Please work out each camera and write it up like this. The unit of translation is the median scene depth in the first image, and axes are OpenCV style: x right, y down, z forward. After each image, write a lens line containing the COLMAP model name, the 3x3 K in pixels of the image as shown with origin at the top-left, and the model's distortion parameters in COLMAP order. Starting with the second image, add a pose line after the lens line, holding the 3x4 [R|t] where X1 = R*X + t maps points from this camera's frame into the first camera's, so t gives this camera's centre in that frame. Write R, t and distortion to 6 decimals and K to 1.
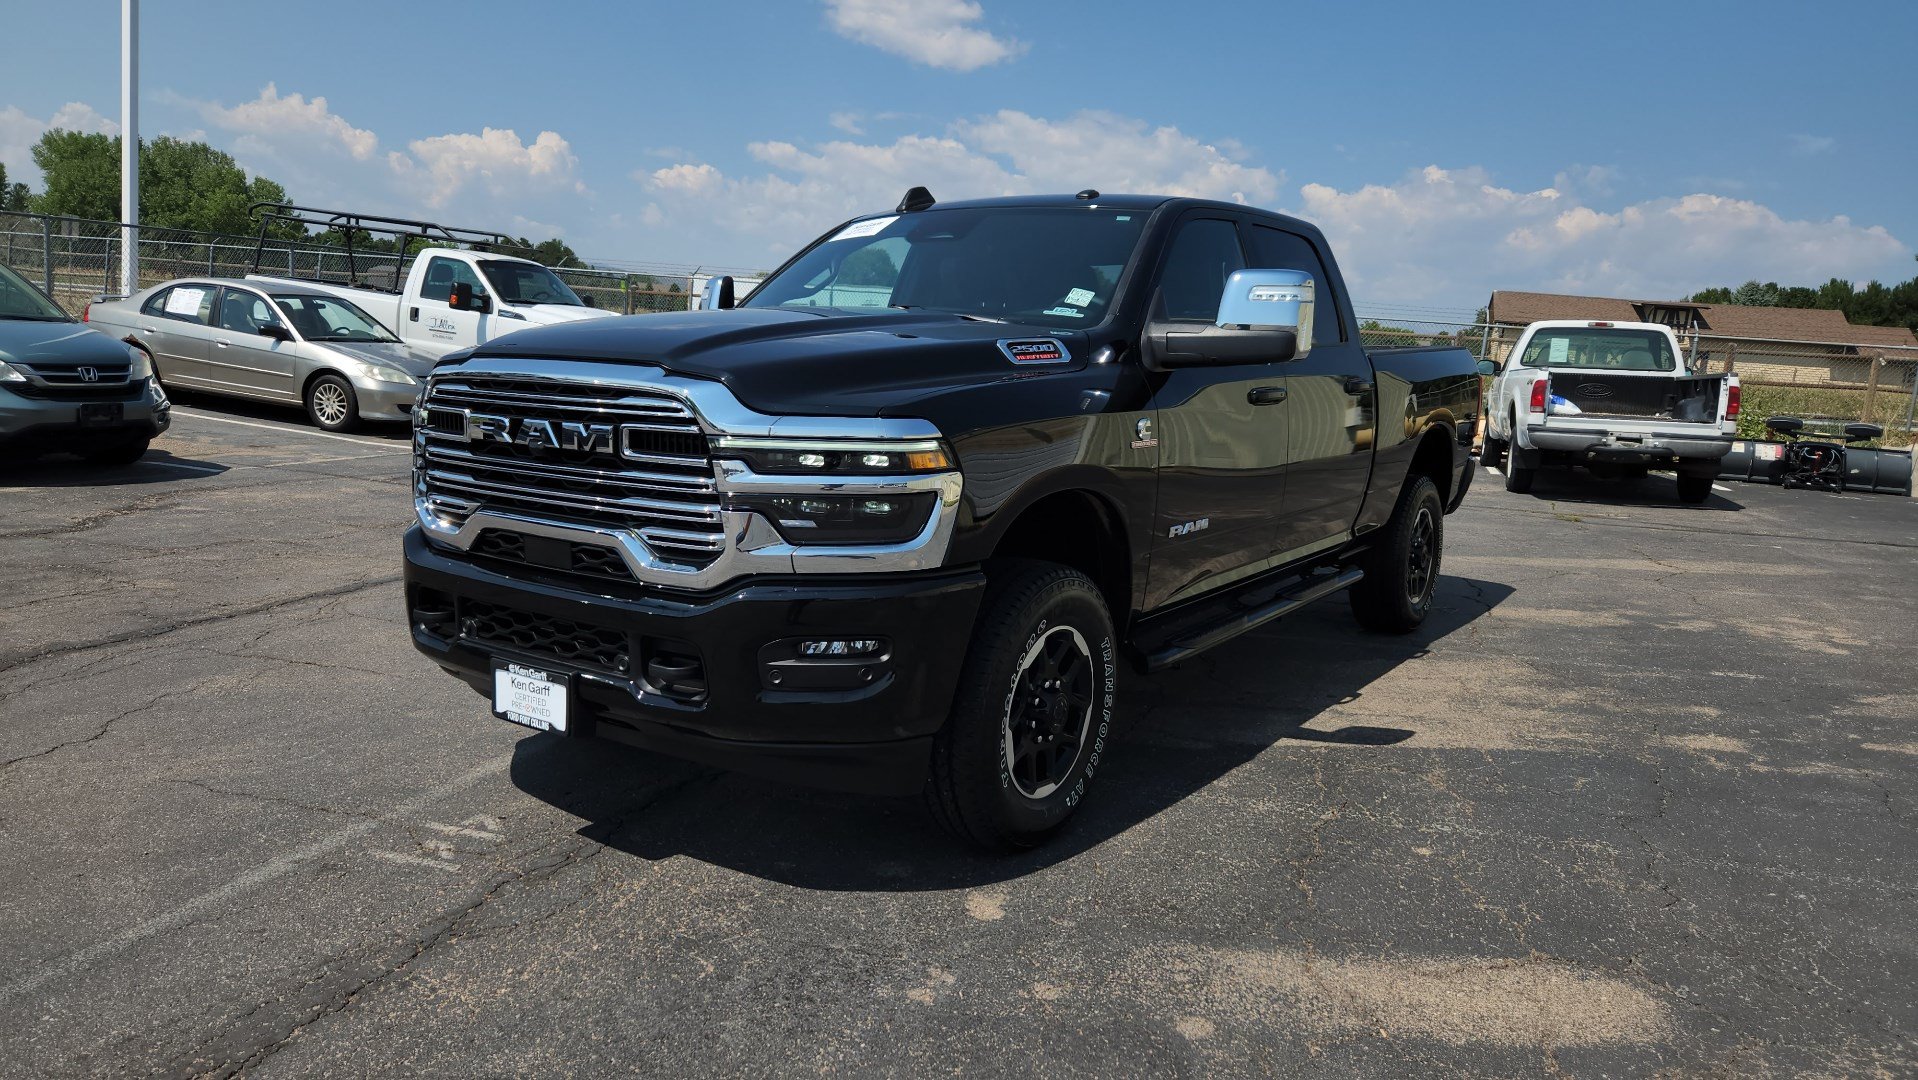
lens RADIAL K [[1280.9, 0, 938.6], [0, 1280.9, 544.8], [0, 0, 1]] dist [0.072907, -0.062786]
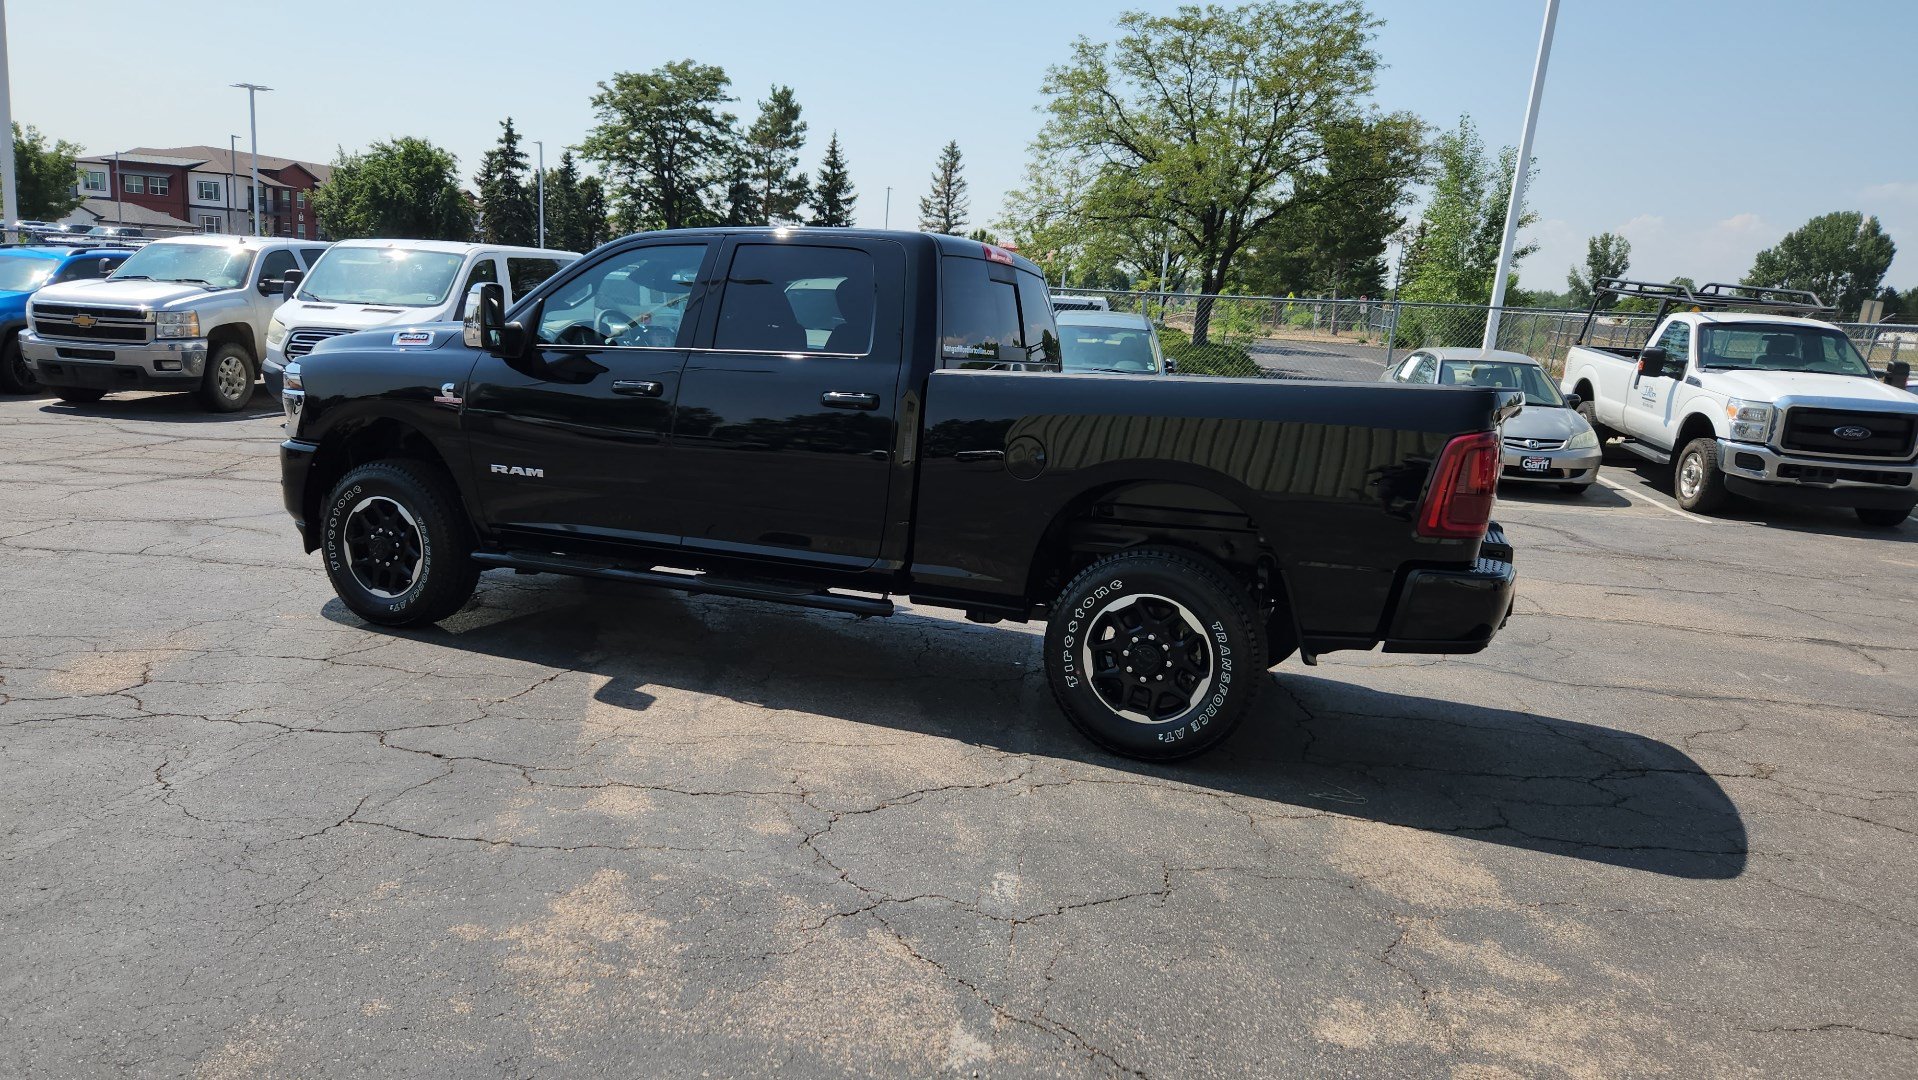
lens RADIAL K [[1282.2, 0, 926.3], [0, 1282.2, 559.8], [0, 0, 1]] dist [0.071662, -0.055698]
pose [[0.212194, 0.142305, -0.966811, 1.790083], [-0.202333, 0.974300, 0.099000, -0.159615], [0.956052, 0.174611, 0.235534, 1.207717]]
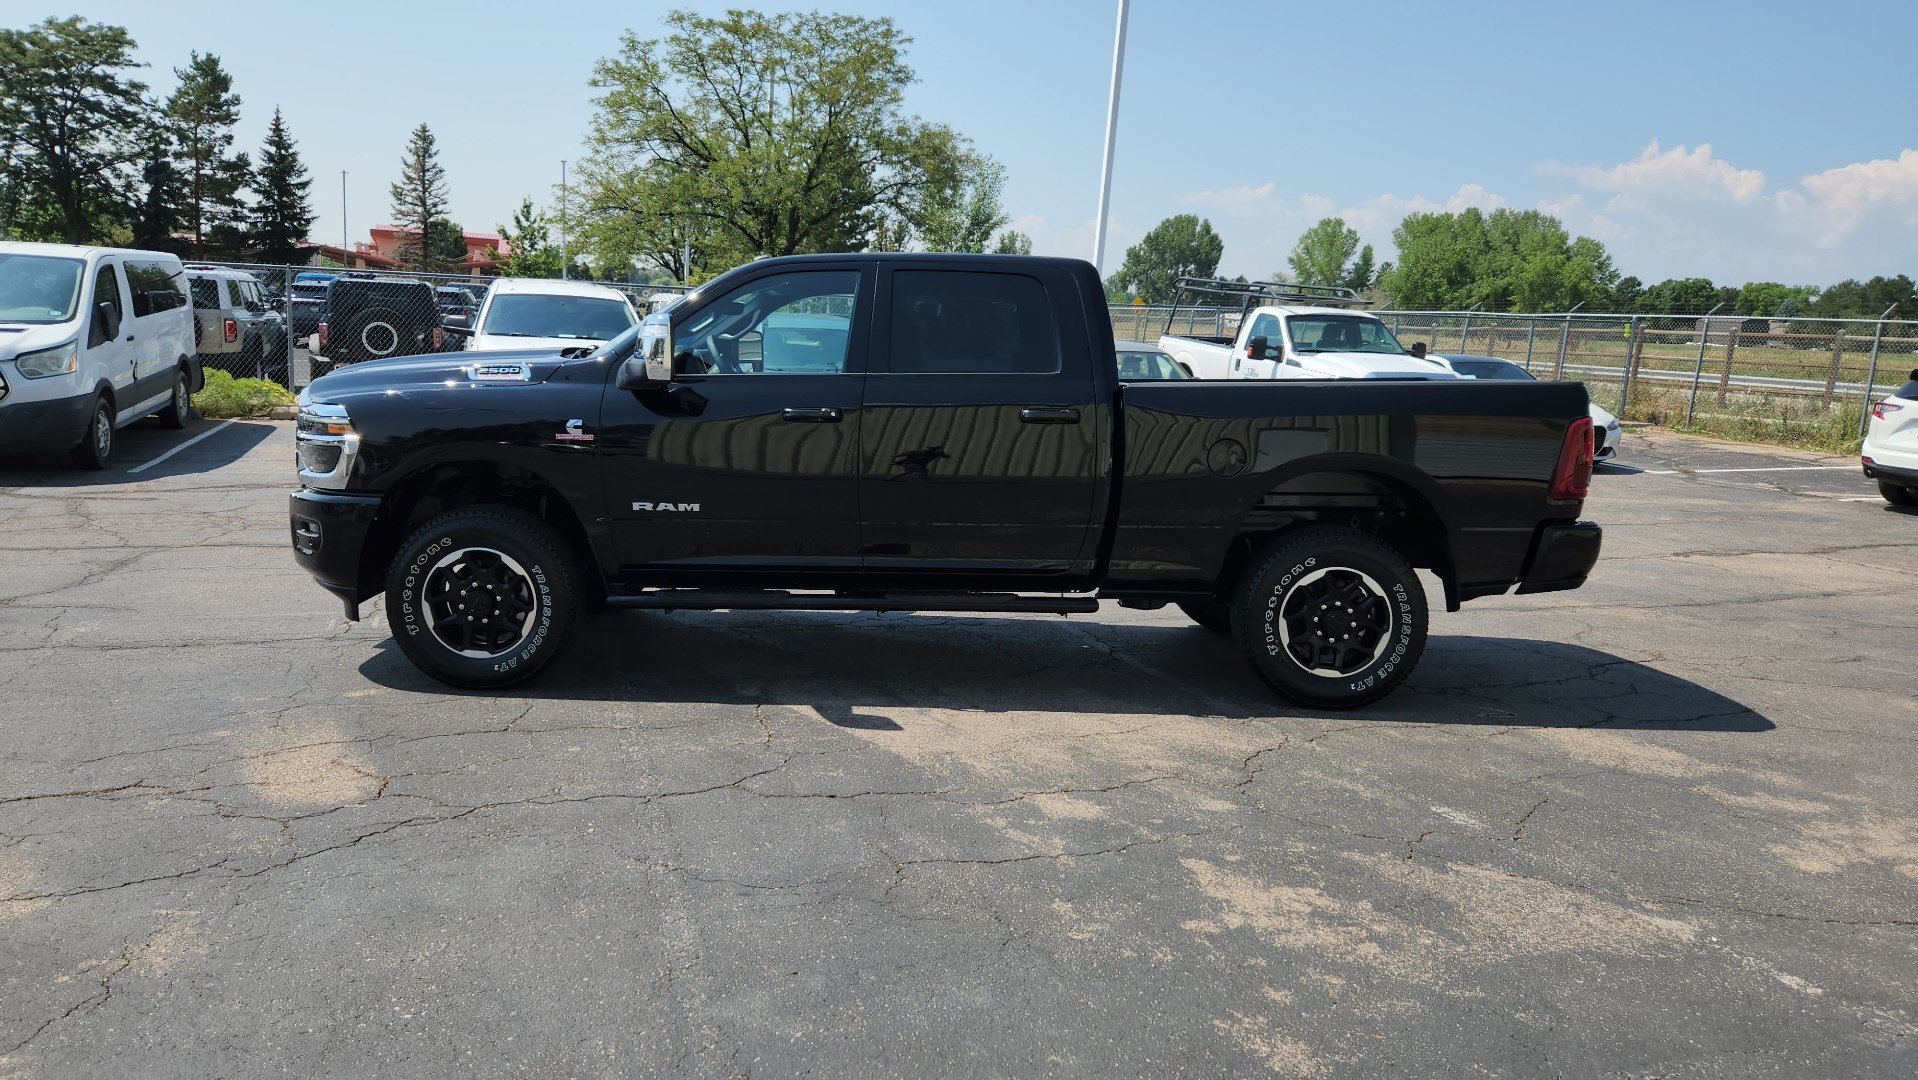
lens RADIAL K [[1285.3, 0, 924.5], [0, 1285.3, 541.9], [0, 0, 1]] dist [0.072327, -0.058923]
pose [[0.581370, 0.098600, -0.807643, 1.553168], [-0.134631, 0.990604, 0.024025, -0.049341], [0.802424, 0.094767, 0.589182, 0.471893]]
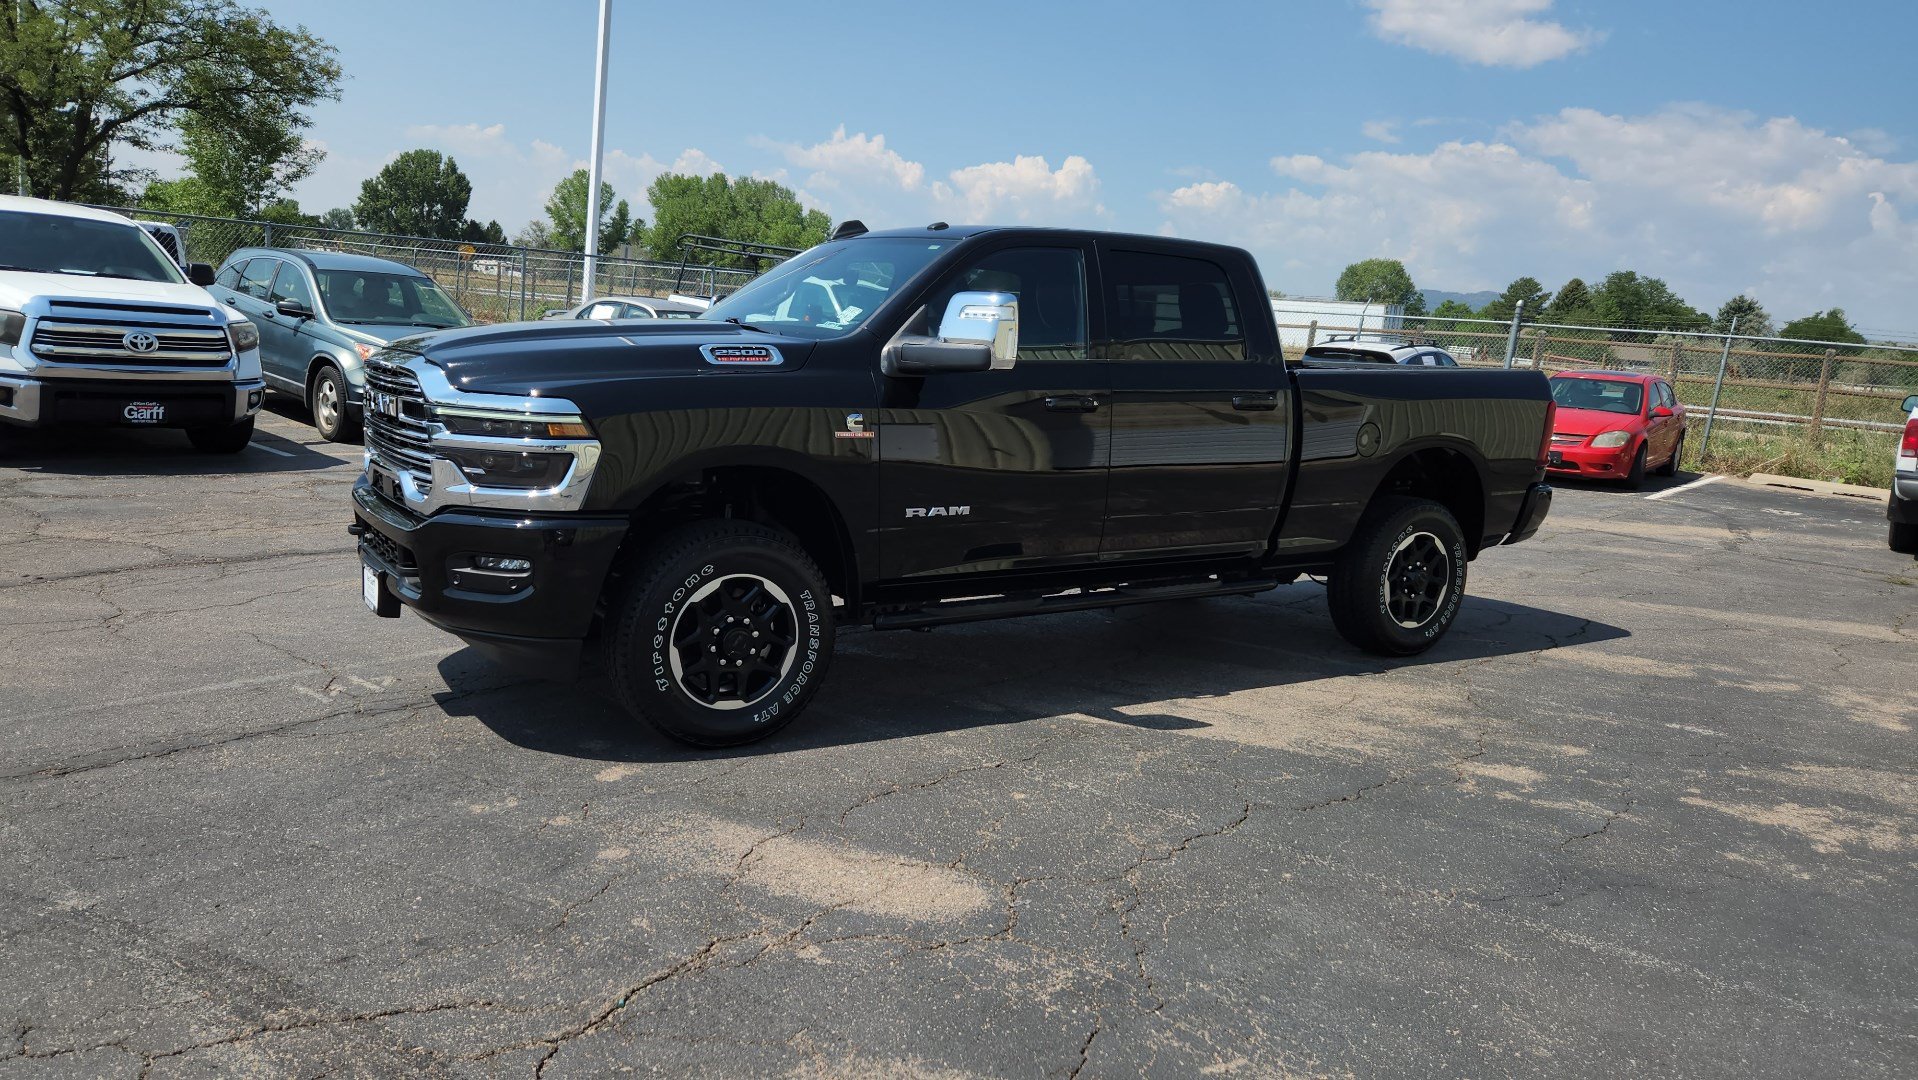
lens RADIAL K [[1285.3, 0, 924.5], [0, 1285.3, 541.9], [0, 0, 1]] dist [0.072327, -0.058923]
pose [[0.924597, 0.074478, -0.373595, 0.677193], [-0.080438, 0.996760, -0.000366, 0.017190], [0.372357, 0.030389, 0.927592, -0.096198]]
